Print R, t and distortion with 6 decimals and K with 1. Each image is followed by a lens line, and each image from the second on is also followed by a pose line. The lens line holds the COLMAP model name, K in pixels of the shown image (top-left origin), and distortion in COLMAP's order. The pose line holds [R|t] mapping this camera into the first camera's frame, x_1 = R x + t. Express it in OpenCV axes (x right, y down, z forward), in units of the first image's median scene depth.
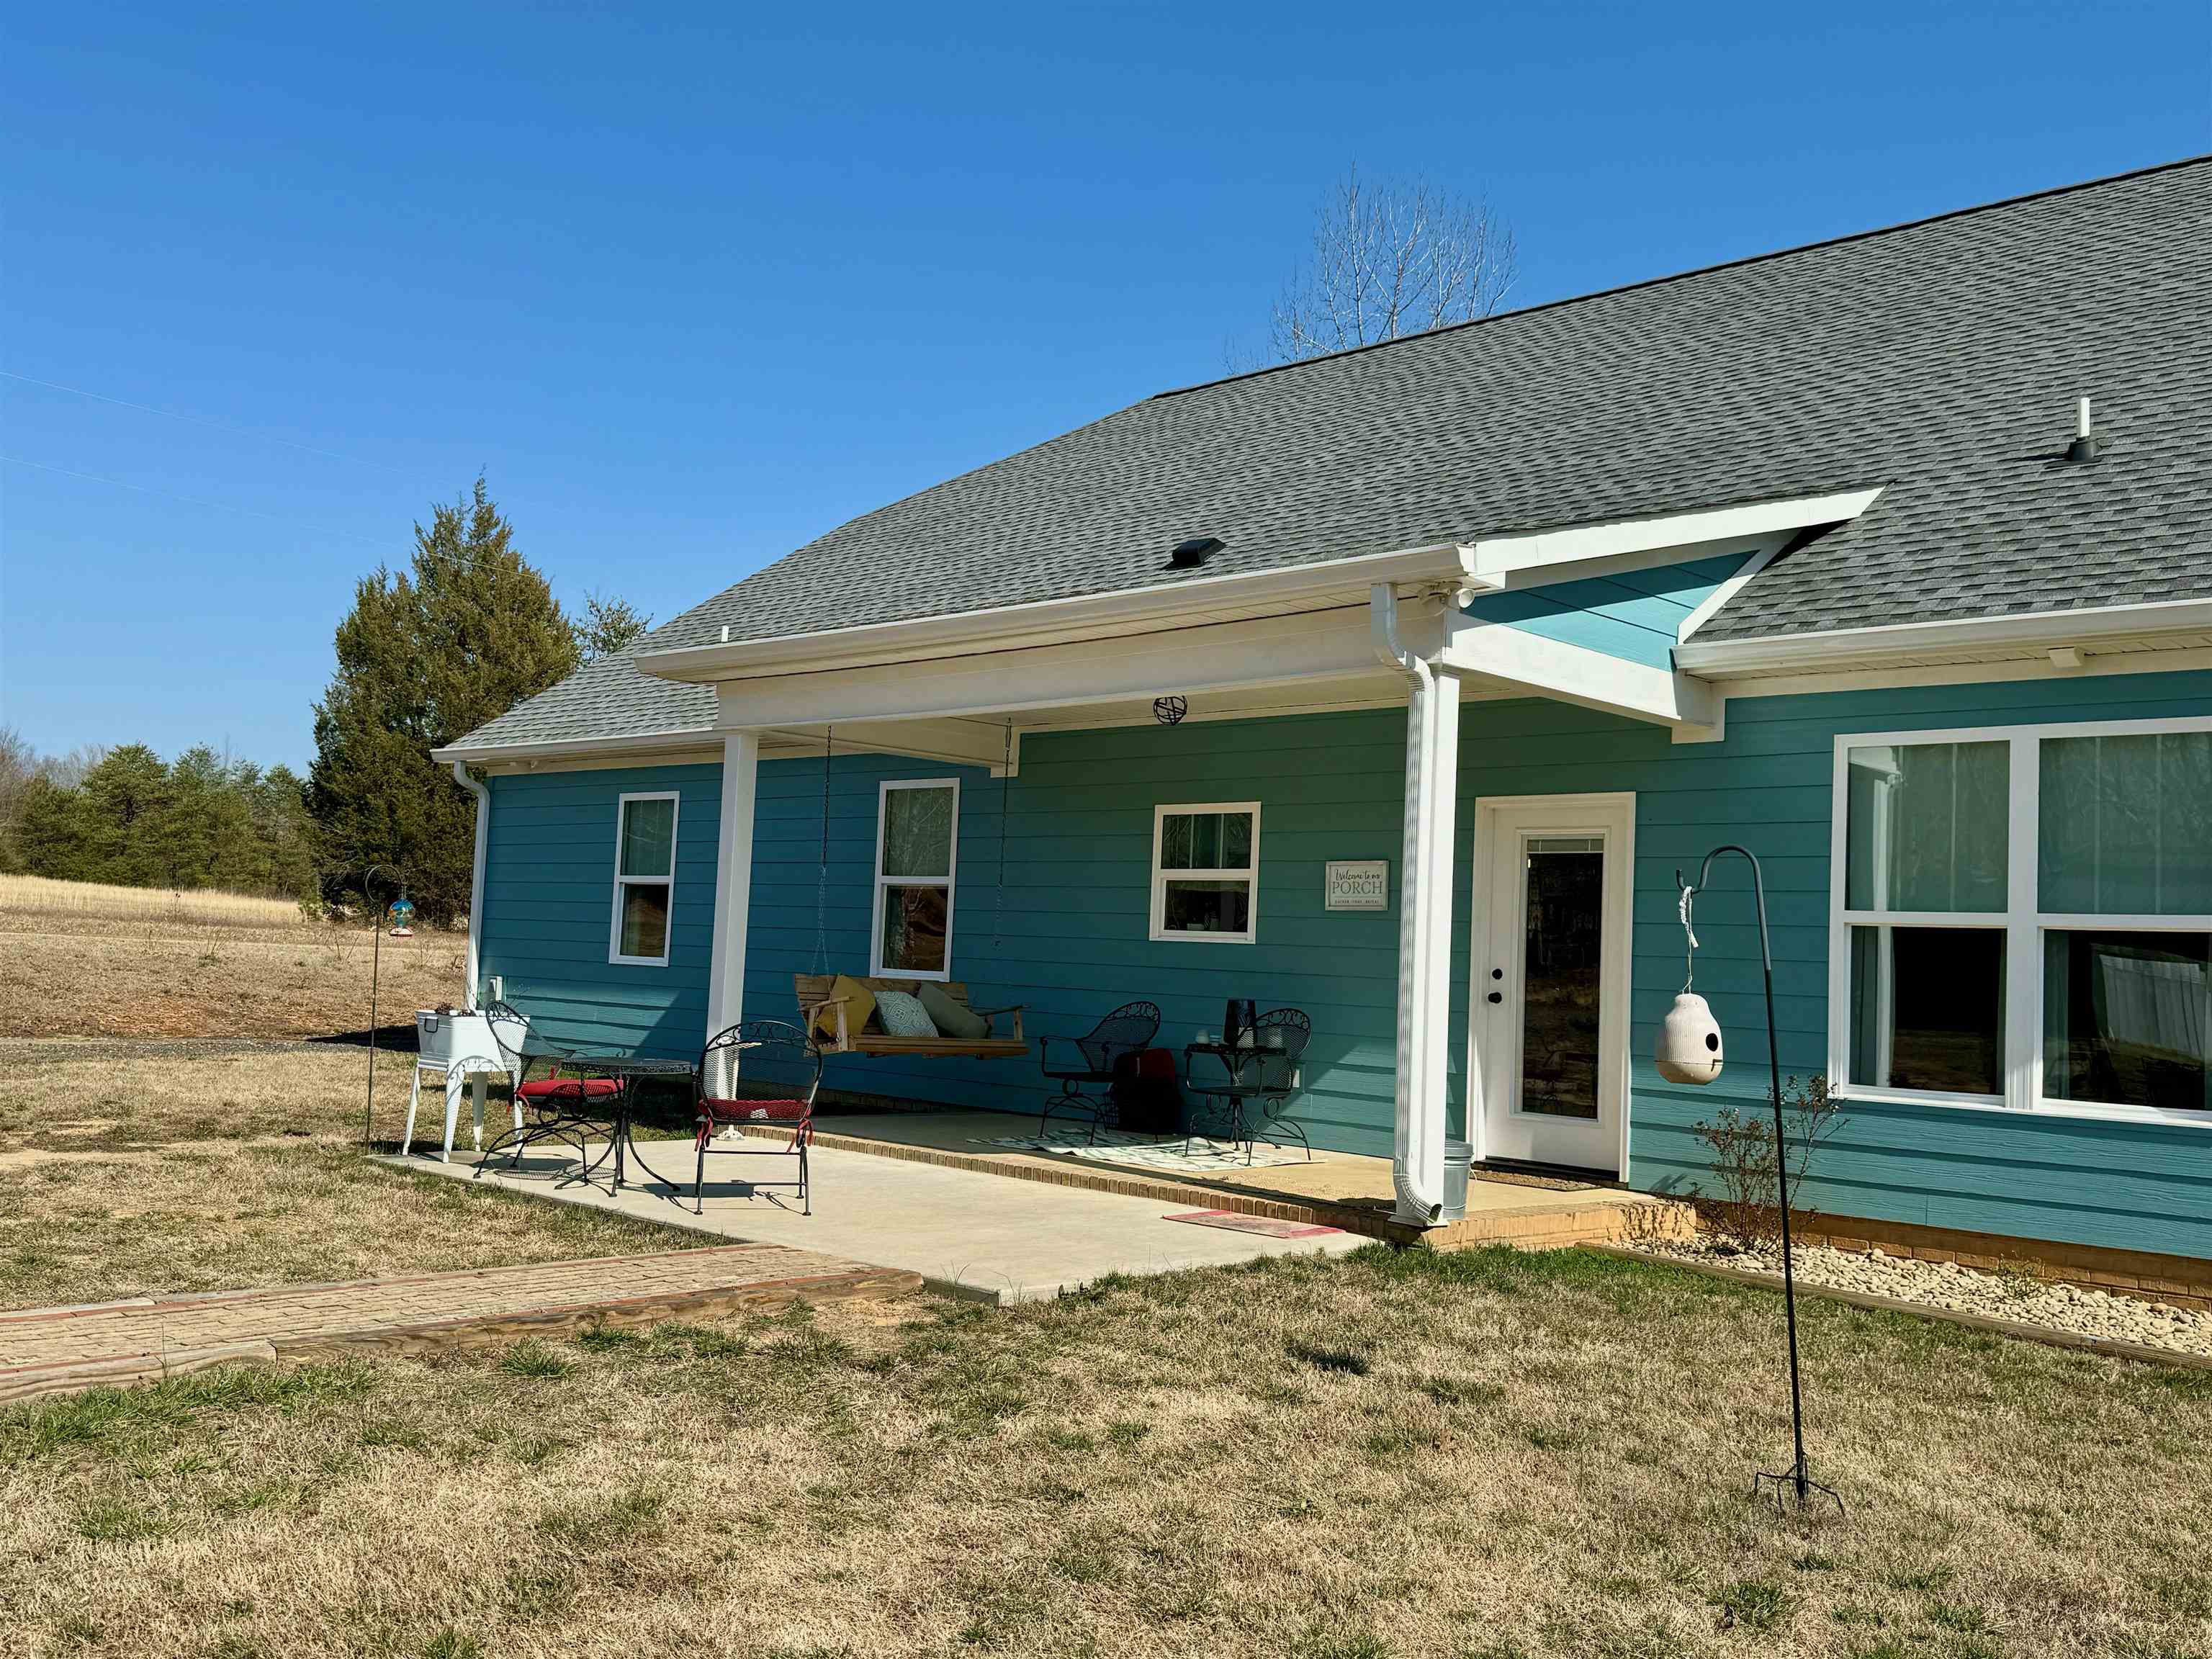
lens RADIAL K [[2015.1, 0, 1106.0], [0, 2015.1, 829.5], [0, 0, 1]] dist [0.007527, 0.002005]
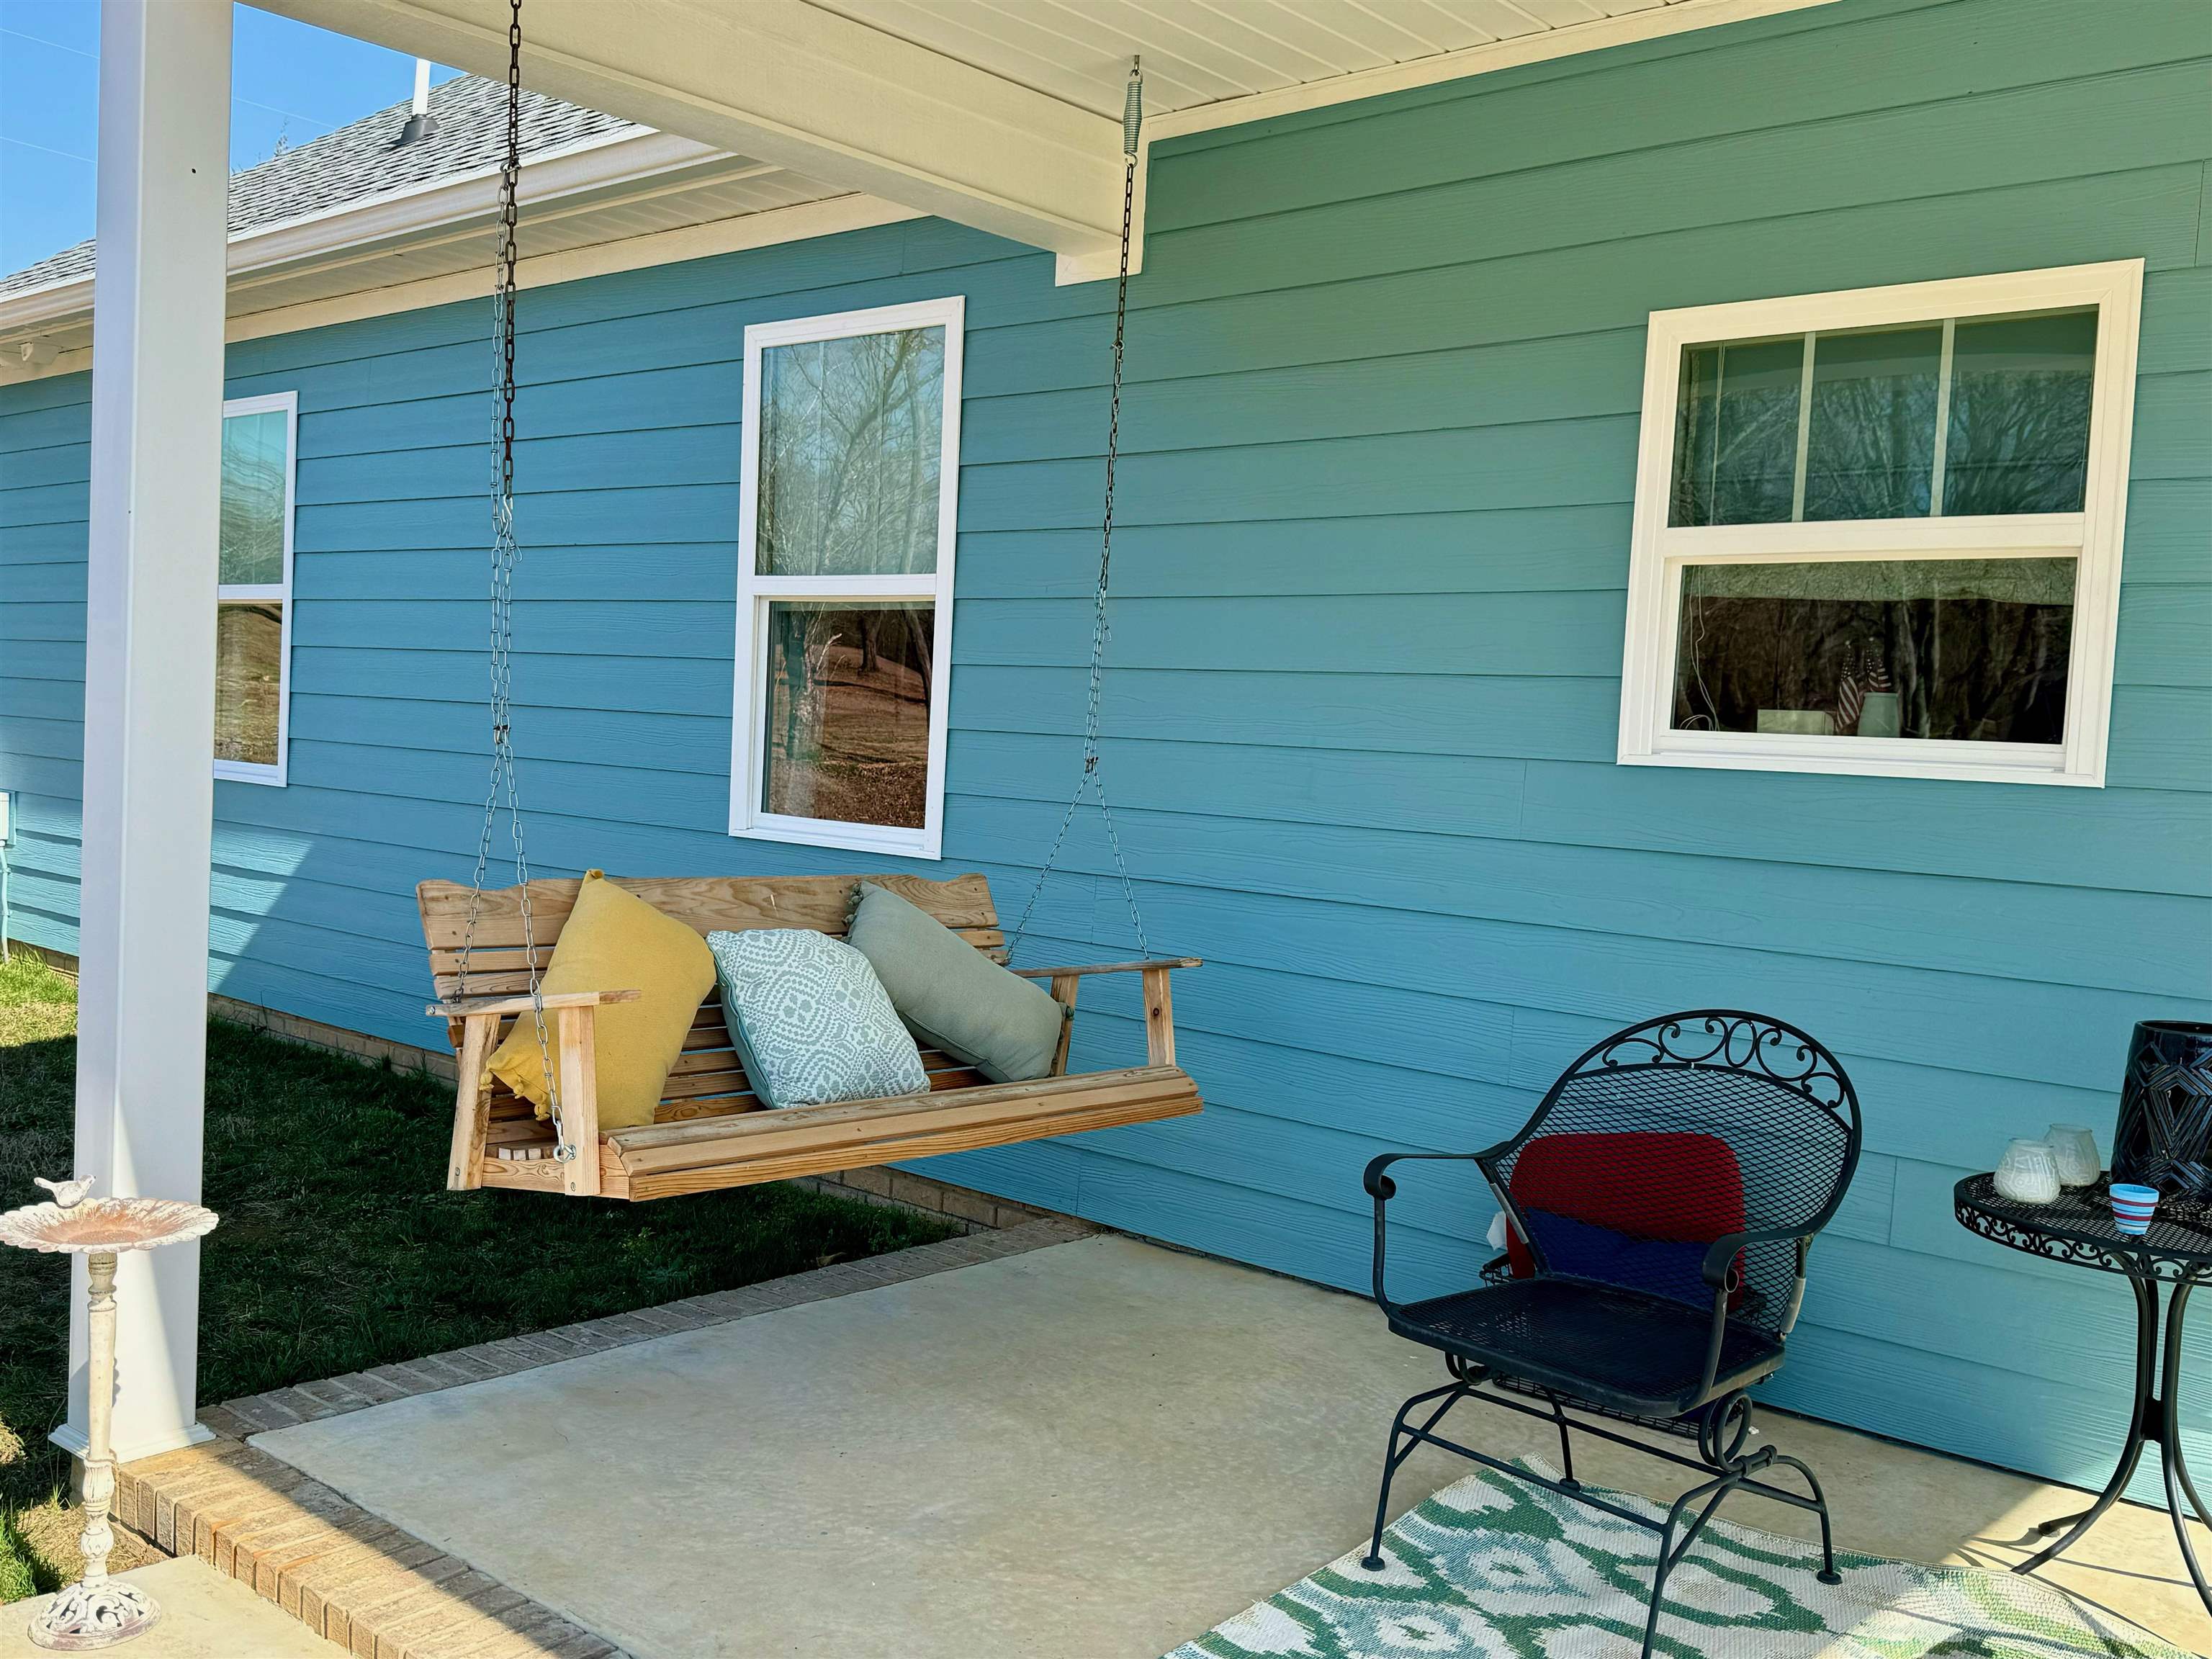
lens RADIAL K [[2015.1, 0, 1106.0], [0, 2015.1, 829.5], [0, 0, 1]] dist [0.007527, 0.002005]
pose [[0.998970, 0.003235, 0.045251, -0.070031], [-0.008494, 0.993154, 0.116503, 0.030142], [-0.044564, -0.116767, 0.992159, 0.700131]]
